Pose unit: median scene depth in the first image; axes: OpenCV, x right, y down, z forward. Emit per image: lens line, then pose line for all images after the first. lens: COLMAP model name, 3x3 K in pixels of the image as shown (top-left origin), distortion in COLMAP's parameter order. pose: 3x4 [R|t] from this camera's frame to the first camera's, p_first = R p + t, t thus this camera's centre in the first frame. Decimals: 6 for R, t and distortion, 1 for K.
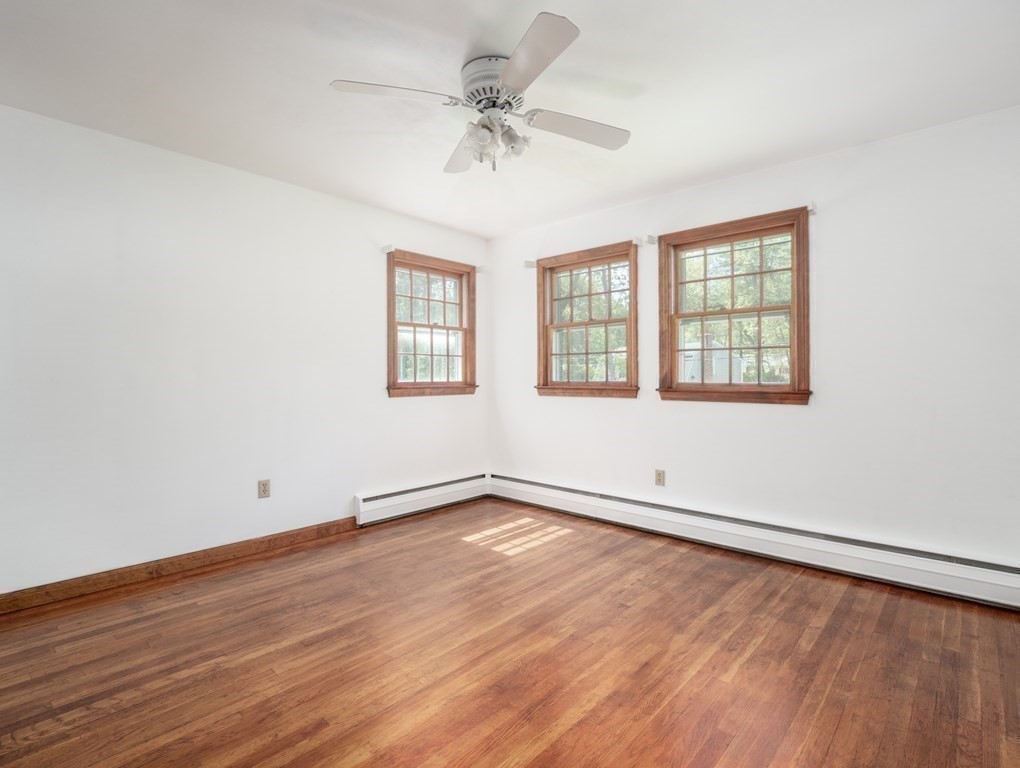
lens RADIAL K [[510.8, 0, 498.7], [0, 510.8, 381.1], [0, 0, 1]] dist [-0.009635, -0.001592]
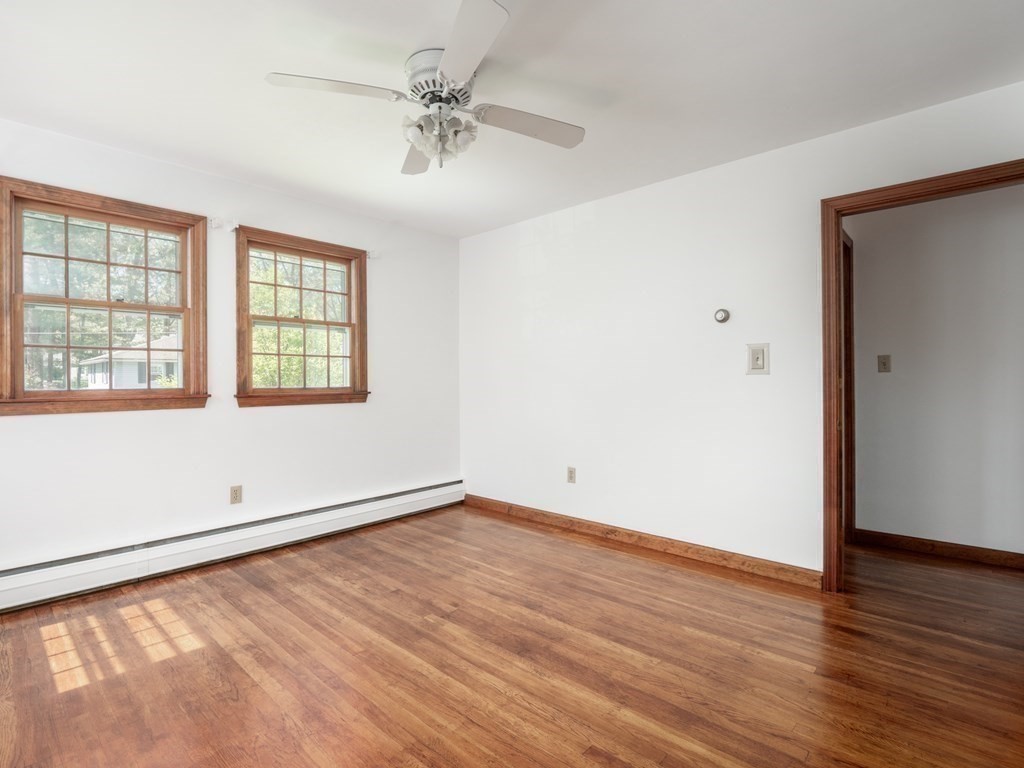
lens RADIAL K [[514.1, 0, 512.0], [0, 514.1, 384.0], [0, 0, 1]] dist [-0.006193, -0.001653]
pose [[-0.021744, -0.006807, 0.999740, -0.655748], [0.013559, 0.999883, 0.007103, -0.004549], [-0.999672, 0.013710, -0.021649, 0.592470]]
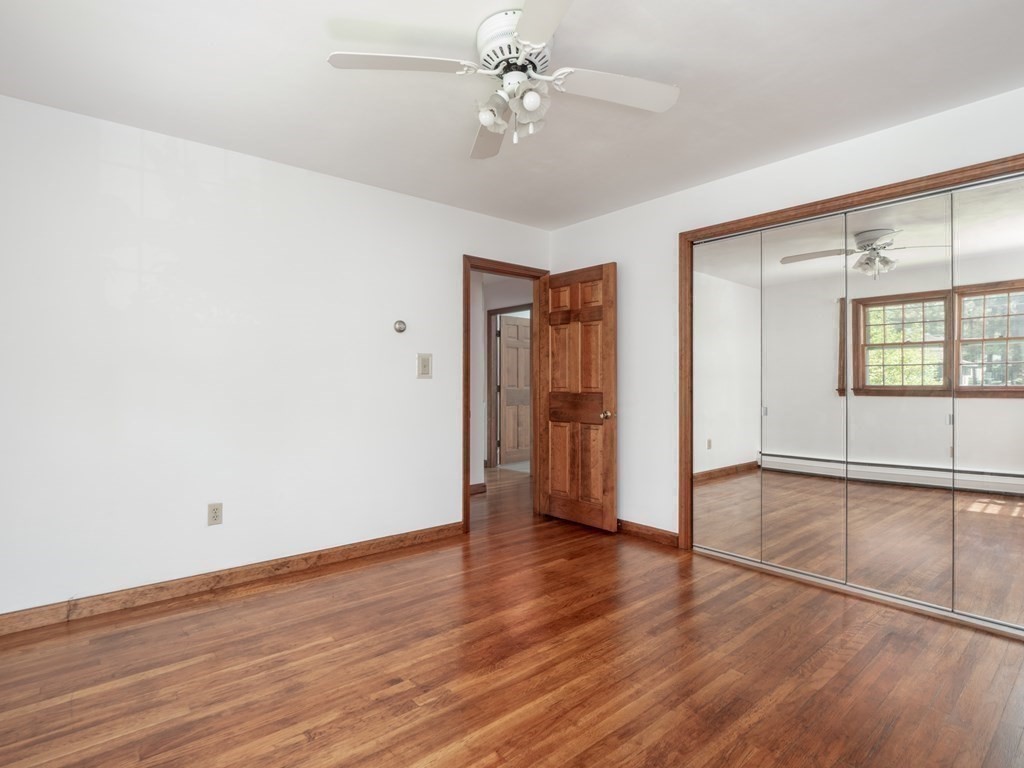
lens RADIAL K [[532.8, 0, 509.2], [0, 532.8, 381.9], [0, 0, 1]] dist [-0.001985, -0.000955]
pose [[-0.994477, 0.002485, 0.104921, -0.059162], [0.003482, 0.999950, 0.009325, -0.011950], [-0.104893, 0.009639, -0.994437, 1.266549]]
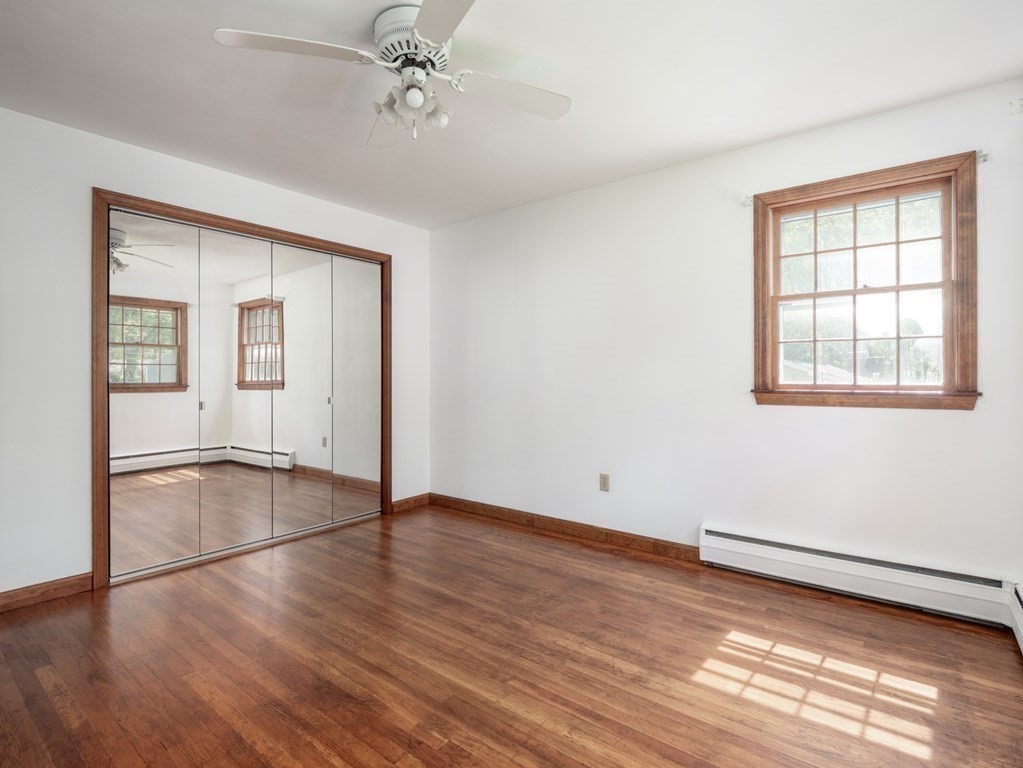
lens RADIAL K [[512.3, 0, 500.2], [0, 512.3, 381.0], [0, 0, 1]] dist [-0.009635, -0.001592]
pose [[0.075600, 0.011164, -0.997076, 0.582205], [-0.006588, 0.999921, 0.010696, -0.007480], [0.997116, 0.005760, 0.075667, 0.720515]]
